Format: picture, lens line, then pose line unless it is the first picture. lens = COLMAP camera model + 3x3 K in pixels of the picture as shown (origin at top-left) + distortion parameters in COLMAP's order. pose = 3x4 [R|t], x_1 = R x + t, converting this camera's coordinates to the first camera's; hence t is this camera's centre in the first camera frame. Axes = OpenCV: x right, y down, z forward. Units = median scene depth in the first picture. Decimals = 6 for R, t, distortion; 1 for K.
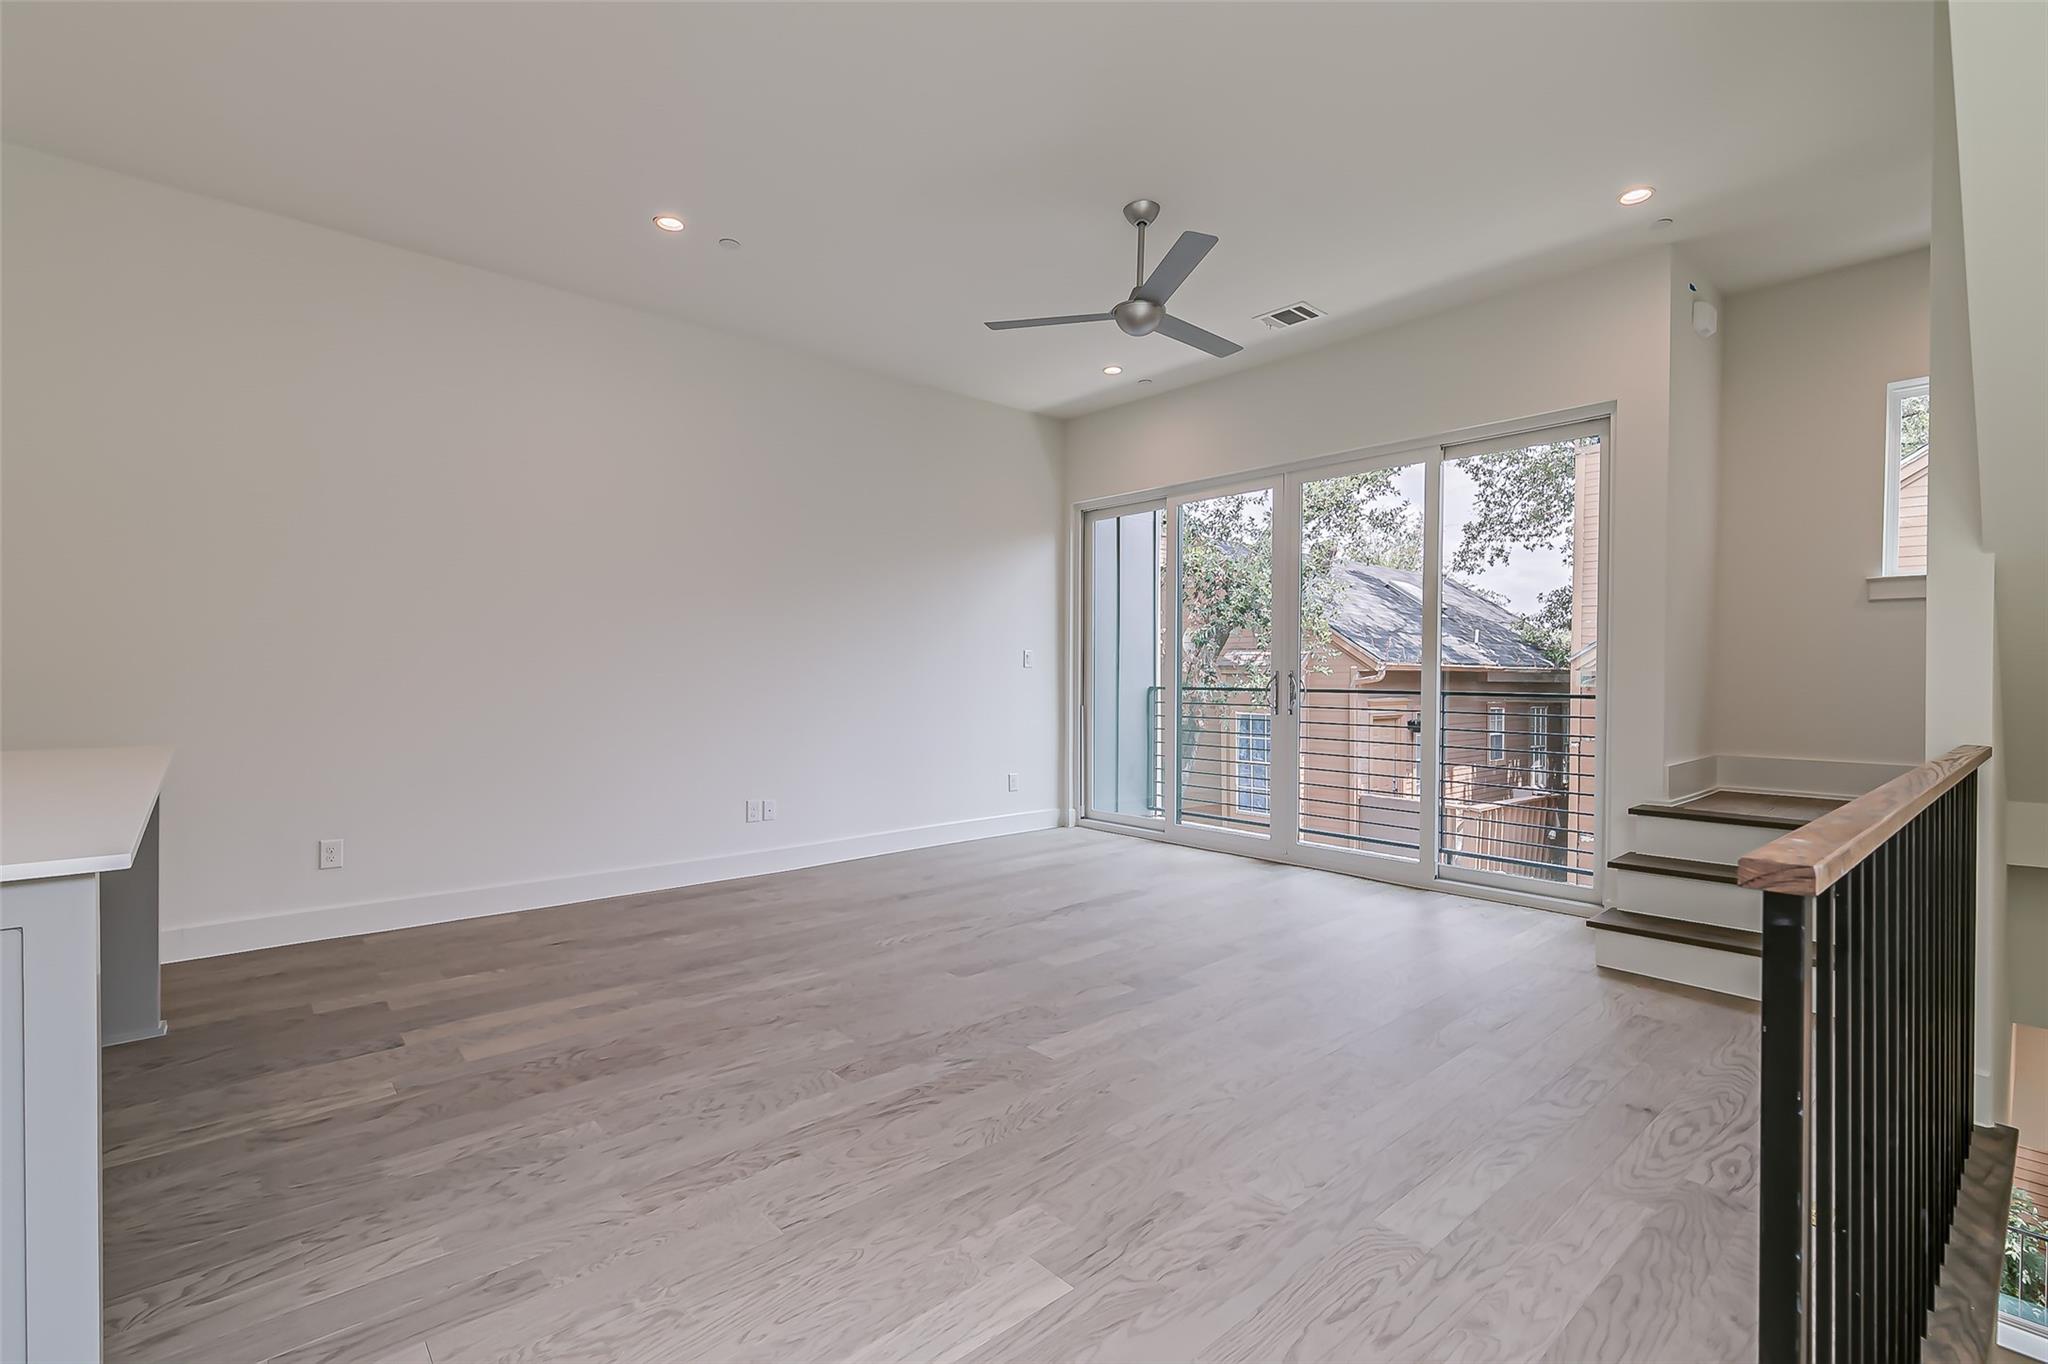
lens RADIAL K [[926.5, 0, 1030.5], [0, 926.5, 695.3], [0, 0, 1]] dist [0.010213, -0.002401]
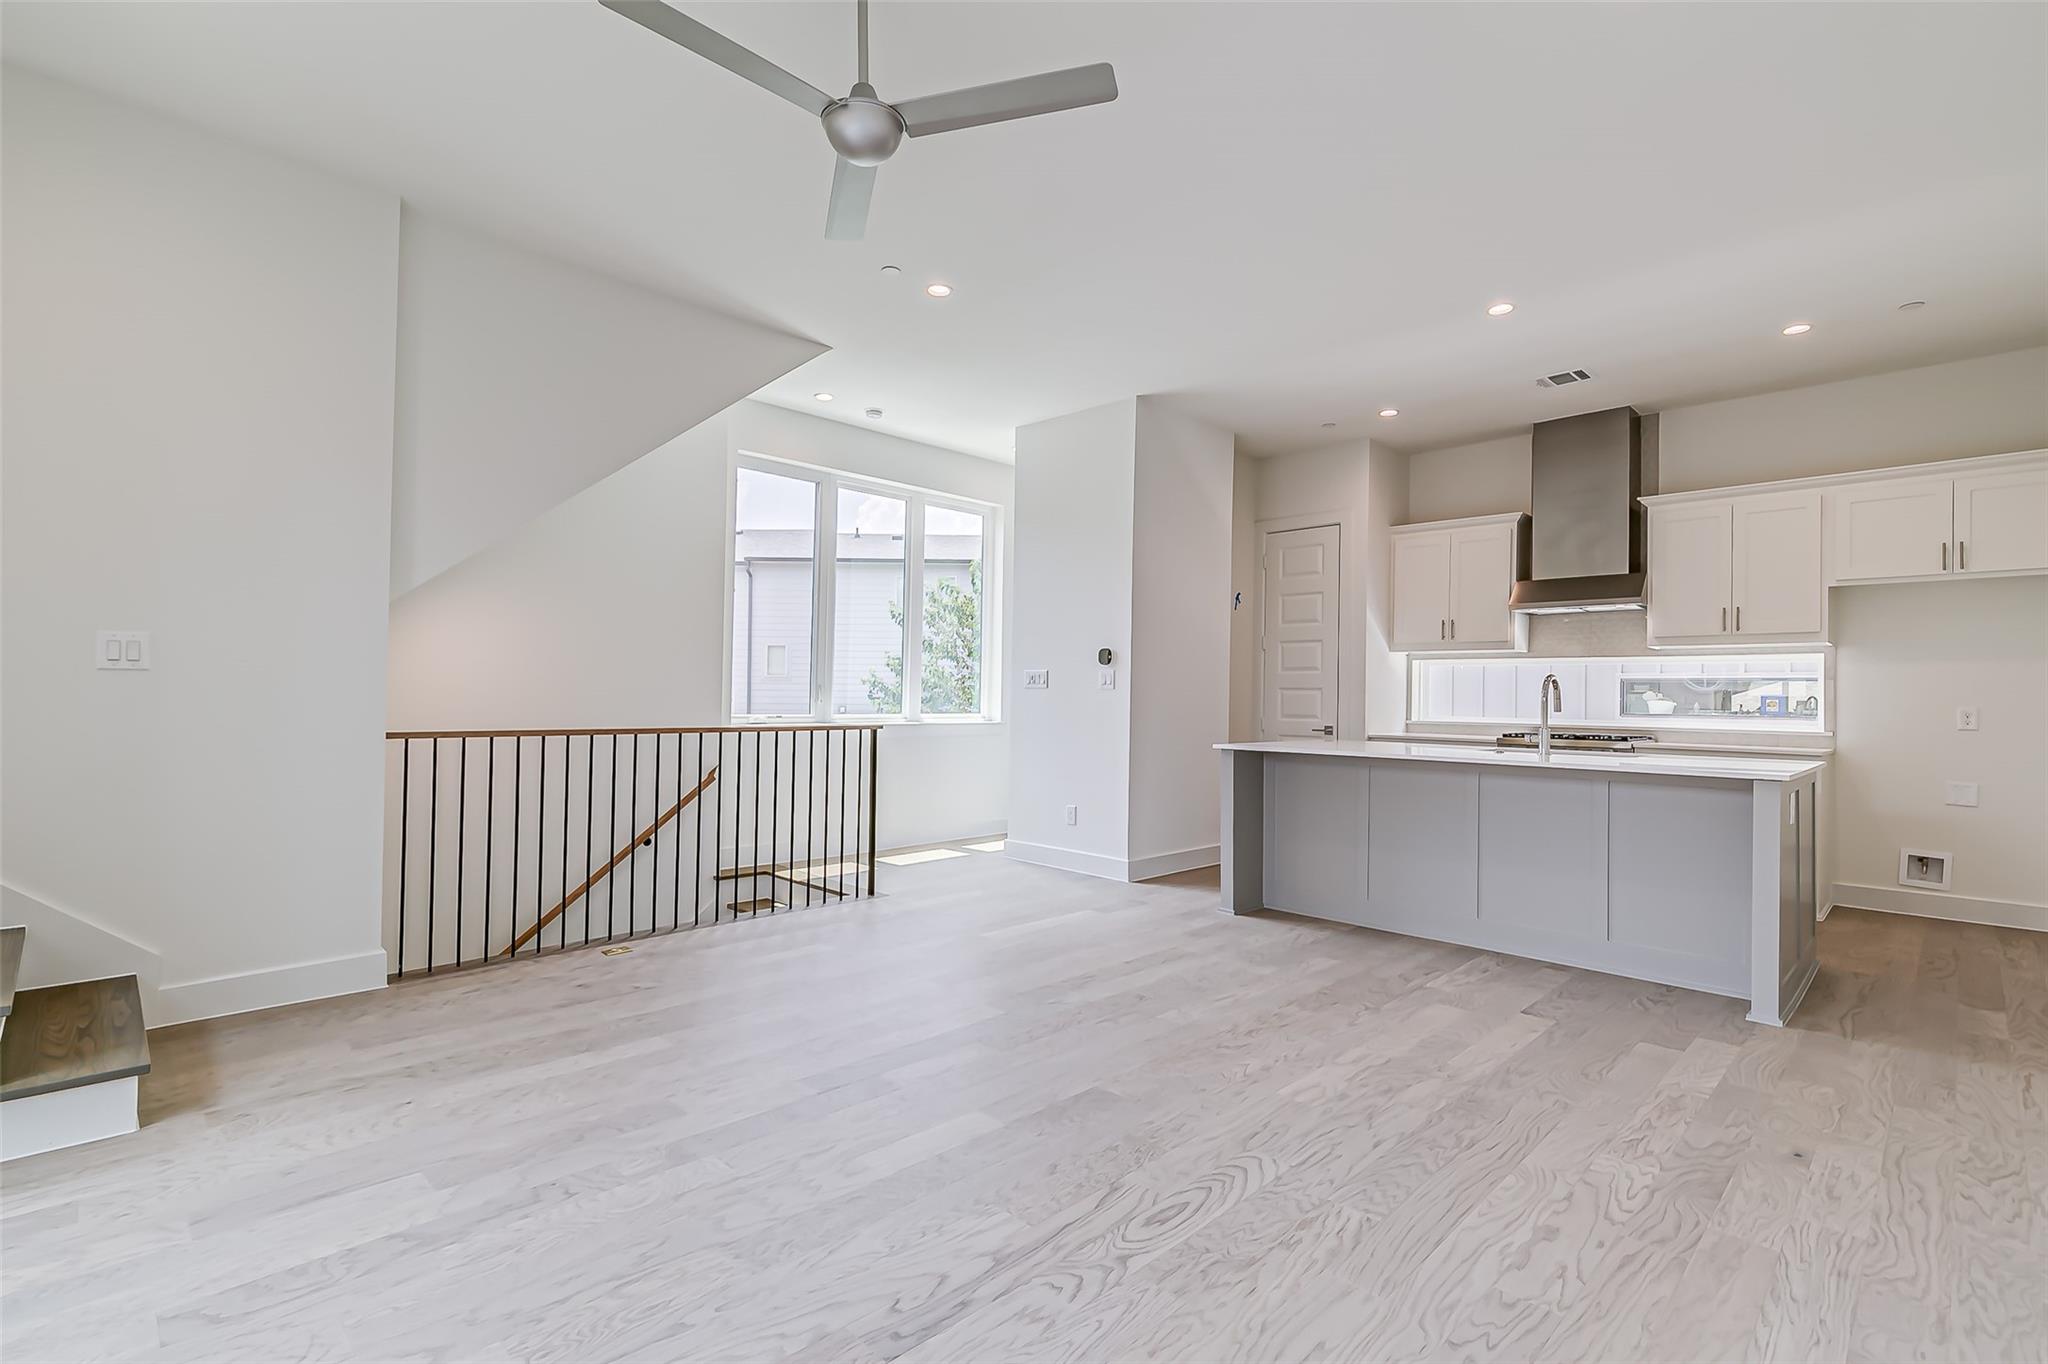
lens RADIAL K [[926.5, 0, 1027.7], [0, 926.5, 692.5], [0, 0, 1]] dist [0.010213, -0.002401]
pose [[-0.998088, -0.018157, -0.059081, 0.010593], [-0.019183, 0.999674, 0.016840, -0.011243], [0.058756, 0.017941, -0.998111, 0.505754]]
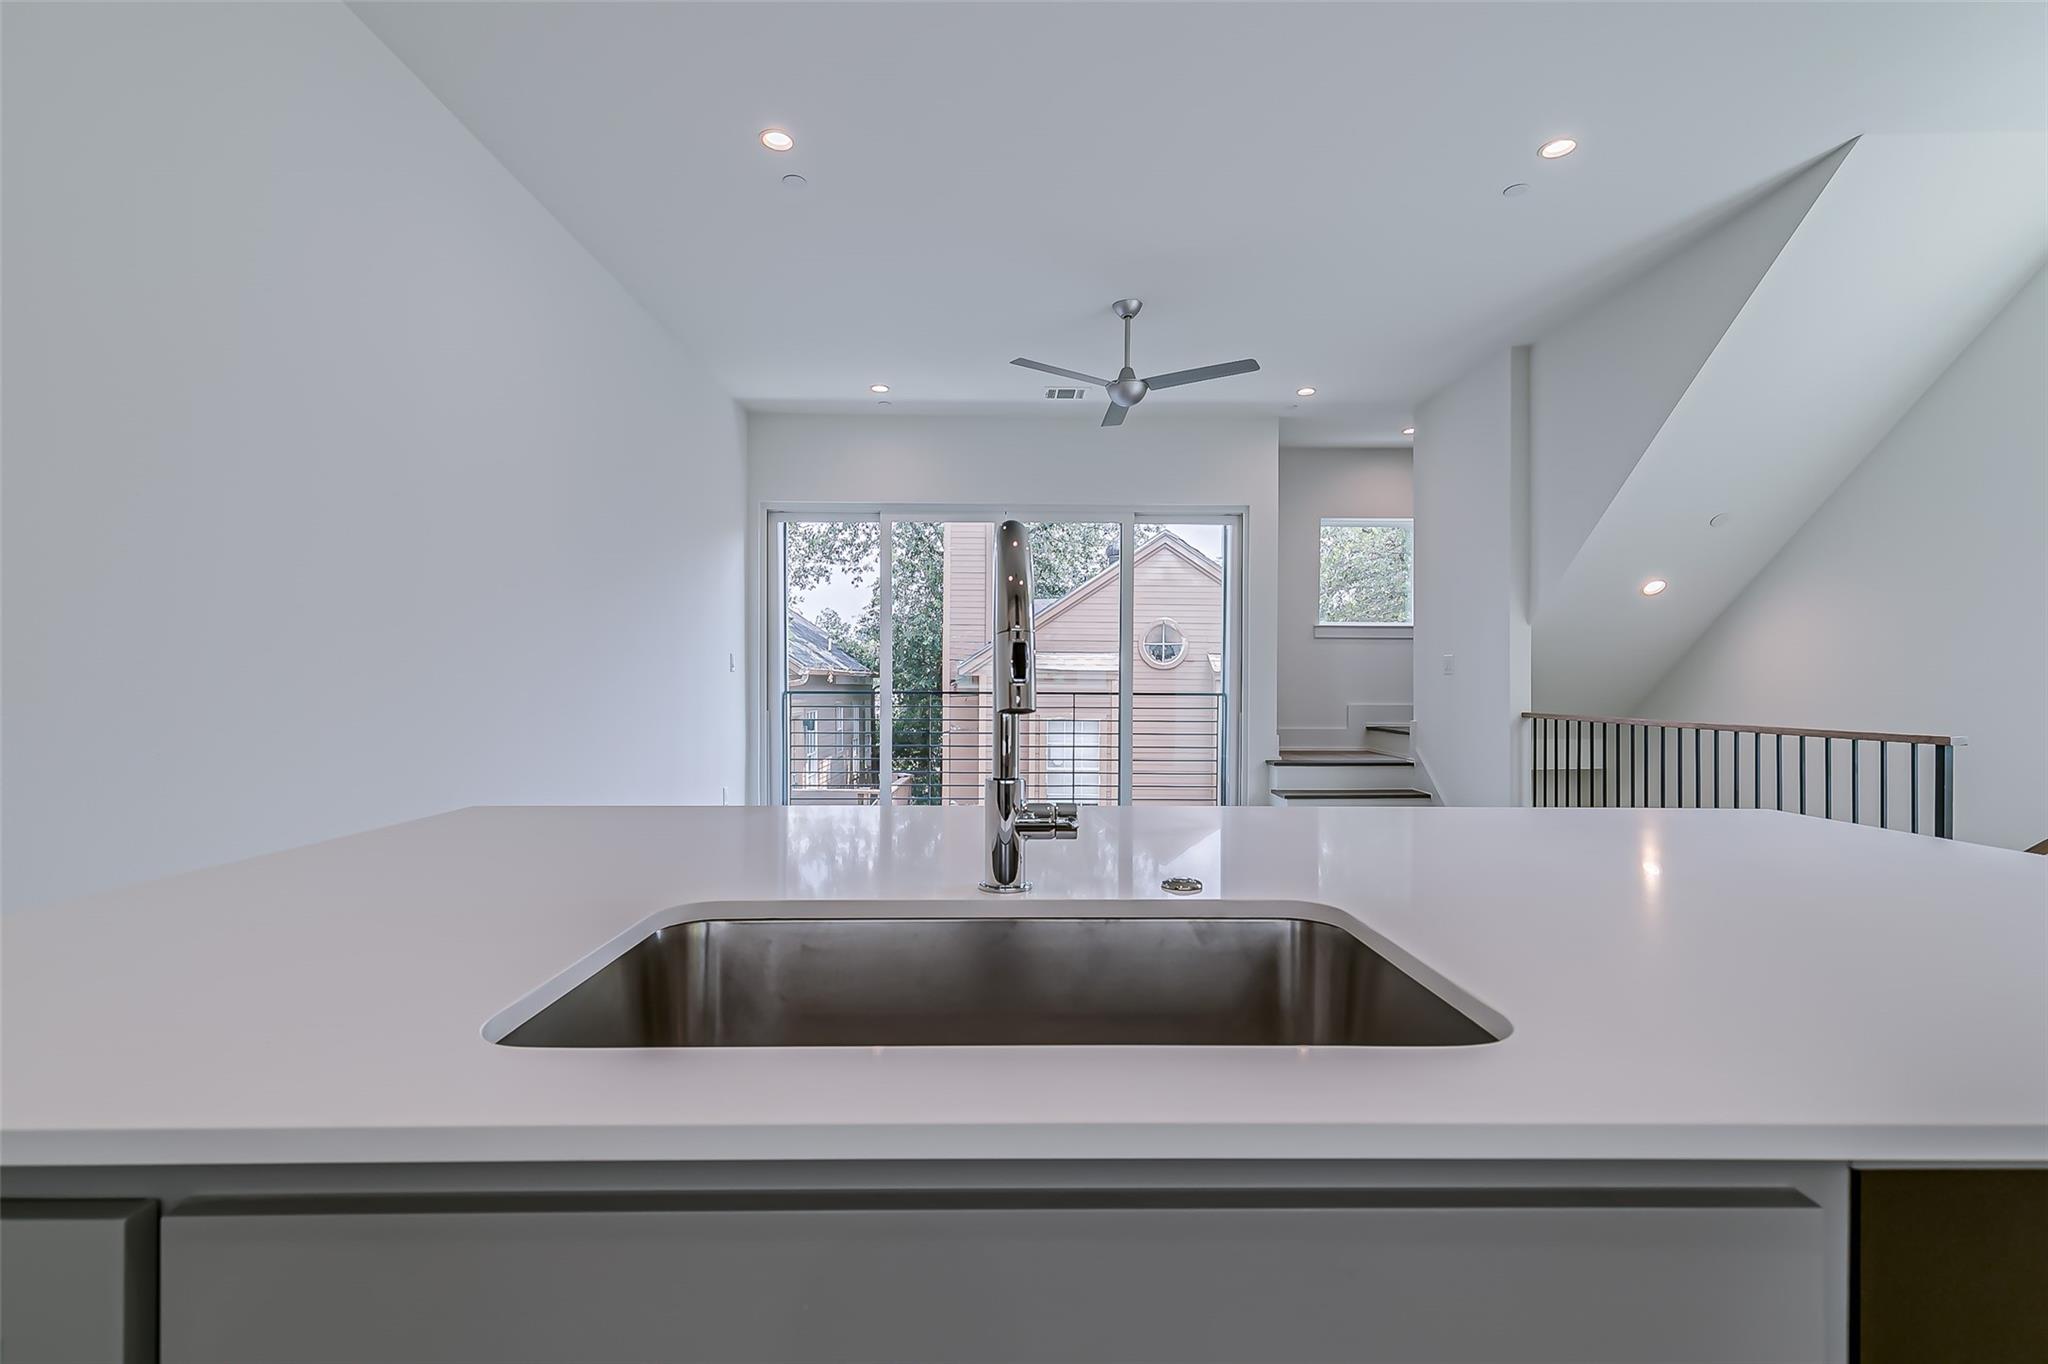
lens RADIAL K [[926.5, 0, 1011.4], [0, 926.5, 688.3], [0, 0, 1]] dist [0.010213, -0.002401]
pose [[0.661692, -0.004780, 0.749761, -0.281542], [0.012705, 0.999908, -0.004838, -0.002017], [-0.749668, 0.012727, 0.661691, 0.092300]]
